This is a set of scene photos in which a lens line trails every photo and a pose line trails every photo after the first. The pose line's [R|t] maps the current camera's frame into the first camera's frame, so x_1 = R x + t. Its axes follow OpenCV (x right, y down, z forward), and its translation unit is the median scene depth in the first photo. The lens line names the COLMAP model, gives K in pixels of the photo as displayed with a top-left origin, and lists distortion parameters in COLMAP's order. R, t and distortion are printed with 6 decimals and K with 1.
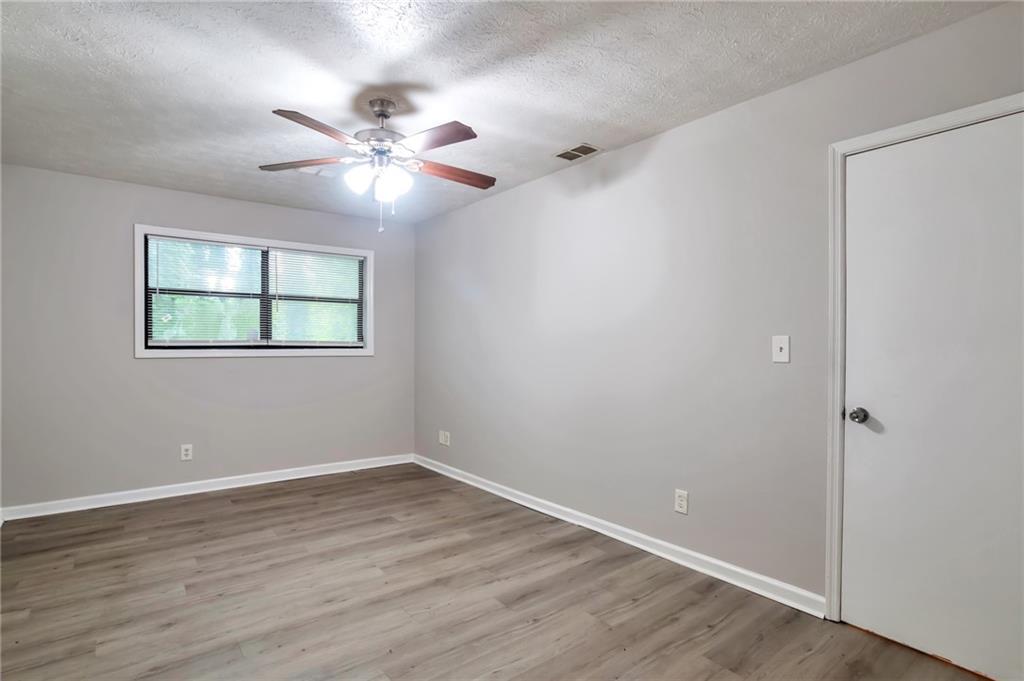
lens RADIAL K [[519.1, 0, 514.1], [0, 519.1, 355.5], [0, 0, 1]] dist [-0.064211, 0.026805]
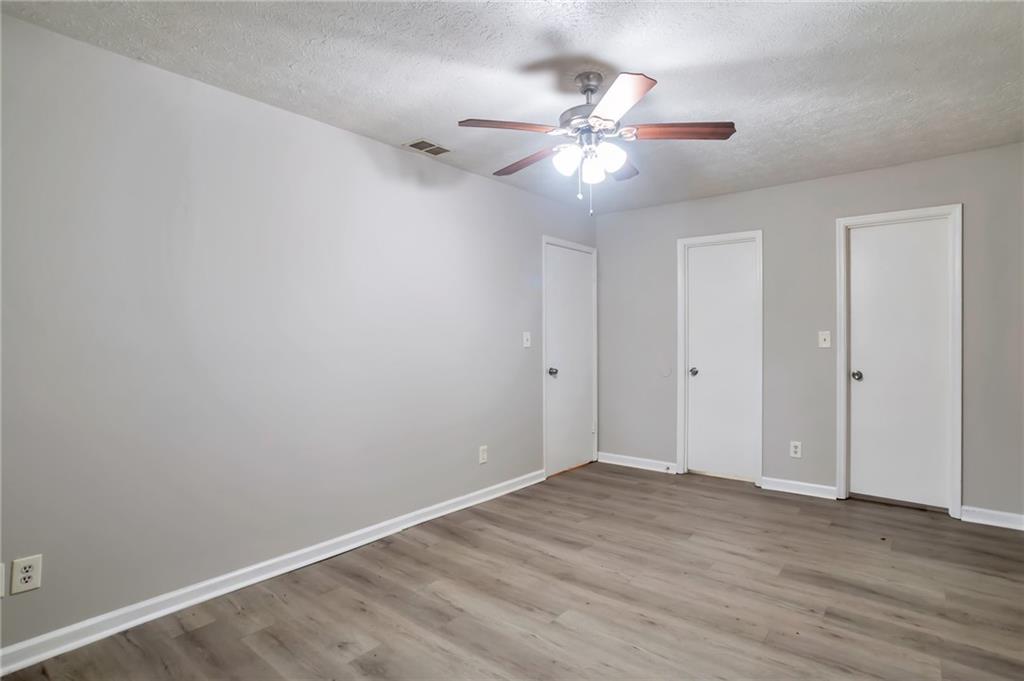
lens RADIAL K [[515.0, 0, 514.3], [0, 515.0, 334.7], [0, 0, 1]] dist [-0.066056, 0.025335]
pose [[-0.211784, 0.001965, 0.977314, -0.896312], [0.027229, 0.999622, 0.003891, -0.028697], [-0.976937, 0.027436, -0.211758, 1.067290]]
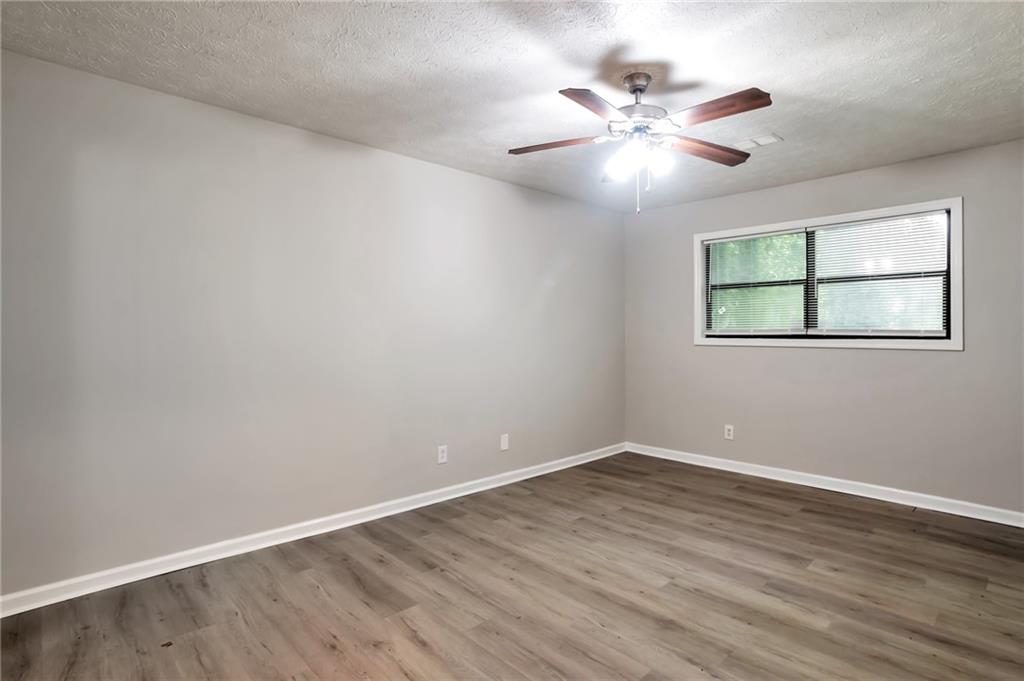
lens RADIAL K [[515.0, 0, 514.3], [0, 515.0, 334.7], [0, 0, 1]] dist [-0.066056, 0.025335]
pose [[0.086532, 0.001258, -0.996248, 0.521372], [-0.022901, 0.999737, -0.000726, -0.010538], [0.995986, 0.022877, 0.086538, 0.559333]]
